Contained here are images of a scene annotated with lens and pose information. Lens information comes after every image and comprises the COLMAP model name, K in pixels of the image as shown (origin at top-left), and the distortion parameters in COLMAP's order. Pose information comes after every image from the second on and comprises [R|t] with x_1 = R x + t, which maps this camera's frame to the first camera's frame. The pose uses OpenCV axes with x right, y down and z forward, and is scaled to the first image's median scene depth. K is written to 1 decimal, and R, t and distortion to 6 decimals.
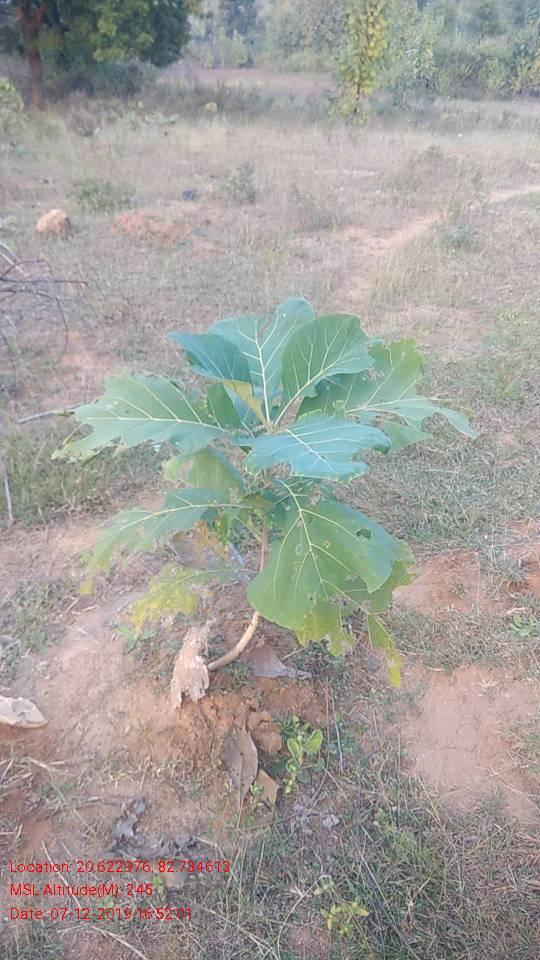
lens RADIAL K [[752.5, 0, 275.2], [0, 752.5, 476.2], [0, 0, 1]] dist [0.000962, -0.004319]
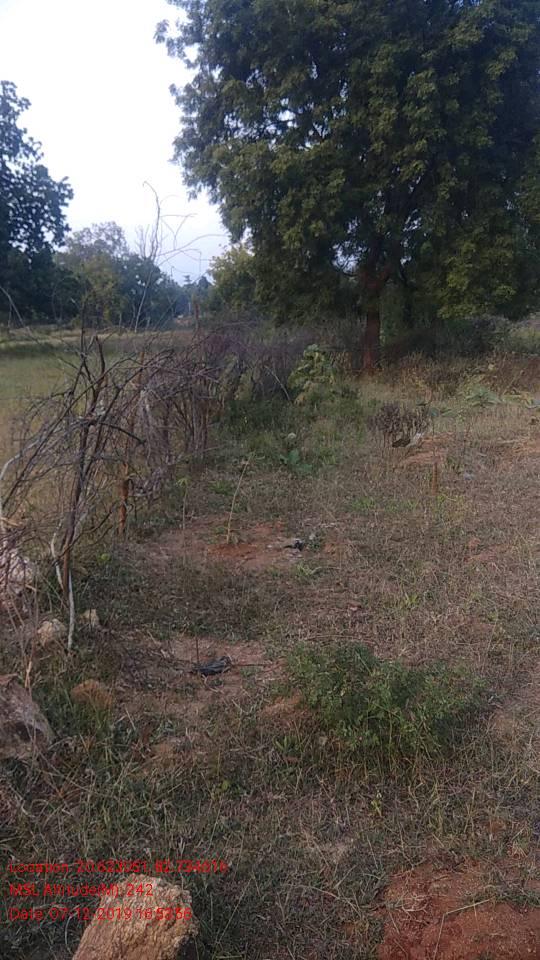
lens RADIAL K [[752.5, 0, 270.8], [0, 752.5, 484.1], [0, 0, 1]] dist [0.000962, -0.004319]
pose [[0.907836, 0.047731, -0.416600, -0.053886], [-0.162891, 0.955619, -0.245479, -0.143792], [0.386394, 0.290715, 0.875320, 0.255683]]
